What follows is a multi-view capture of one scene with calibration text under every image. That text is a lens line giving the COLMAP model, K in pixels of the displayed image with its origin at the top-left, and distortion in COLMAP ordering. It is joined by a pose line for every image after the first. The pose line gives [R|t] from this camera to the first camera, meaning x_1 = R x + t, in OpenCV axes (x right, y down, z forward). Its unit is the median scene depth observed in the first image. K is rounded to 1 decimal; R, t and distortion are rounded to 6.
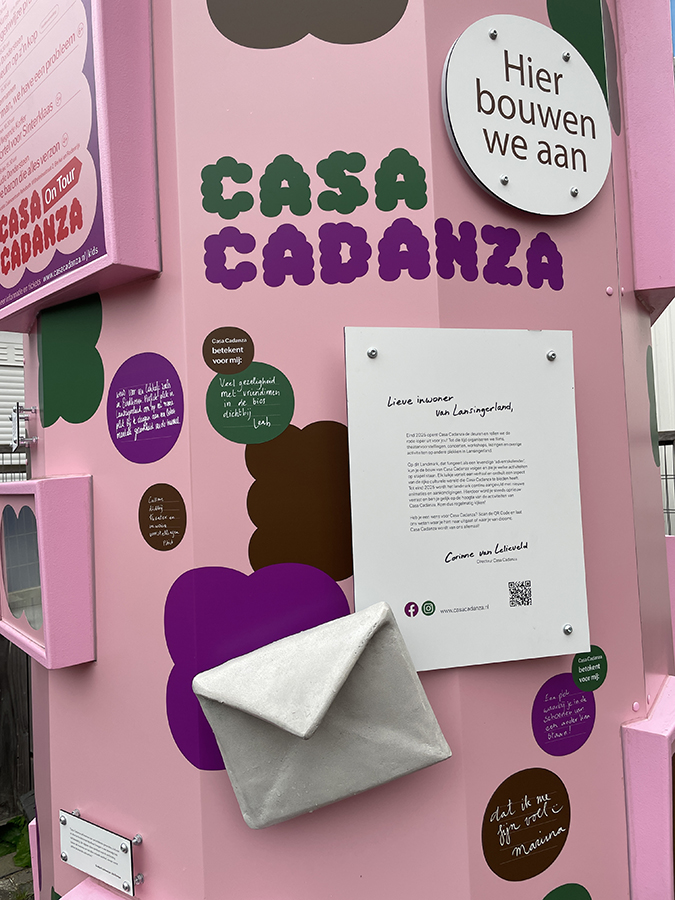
lens RADIAL K [[705.9, 0, 320.8], [0, 705.9, 437.9], [0, 0, 1]] dist [0.037098, -0.038492]
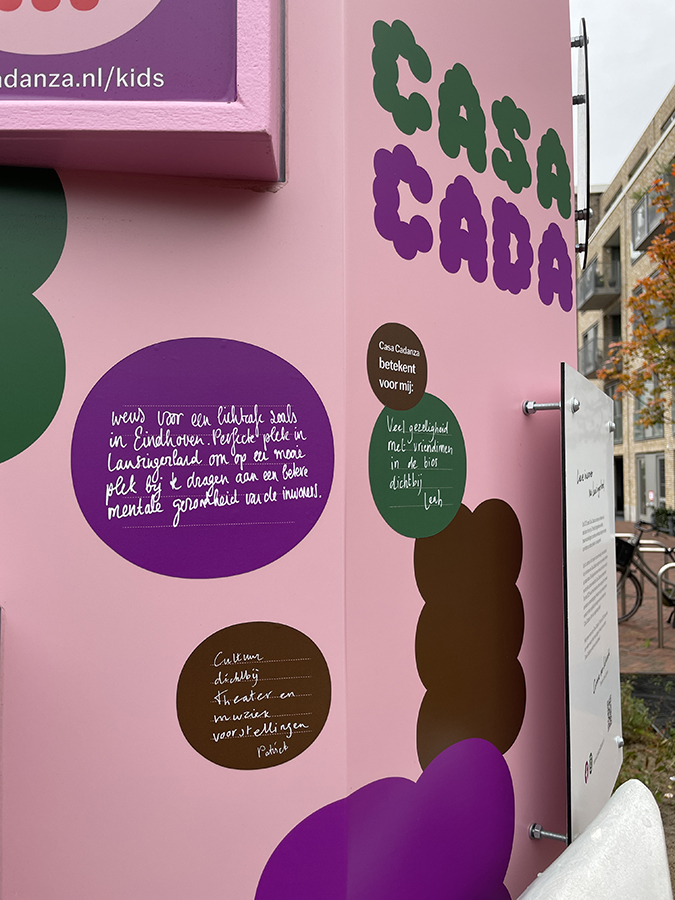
lens RADIAL K [[705.9, 0, 341.1], [0, 705.9, 435.0], [0, 0, 1]] dist [0.037098, -0.038492]
pose [[0.688607, 0.082048, 0.720478, -0.547240], [-0.060070, 0.996618, -0.056081, -0.037150], [-0.722642, -0.004661, 0.691207, 0.648577]]
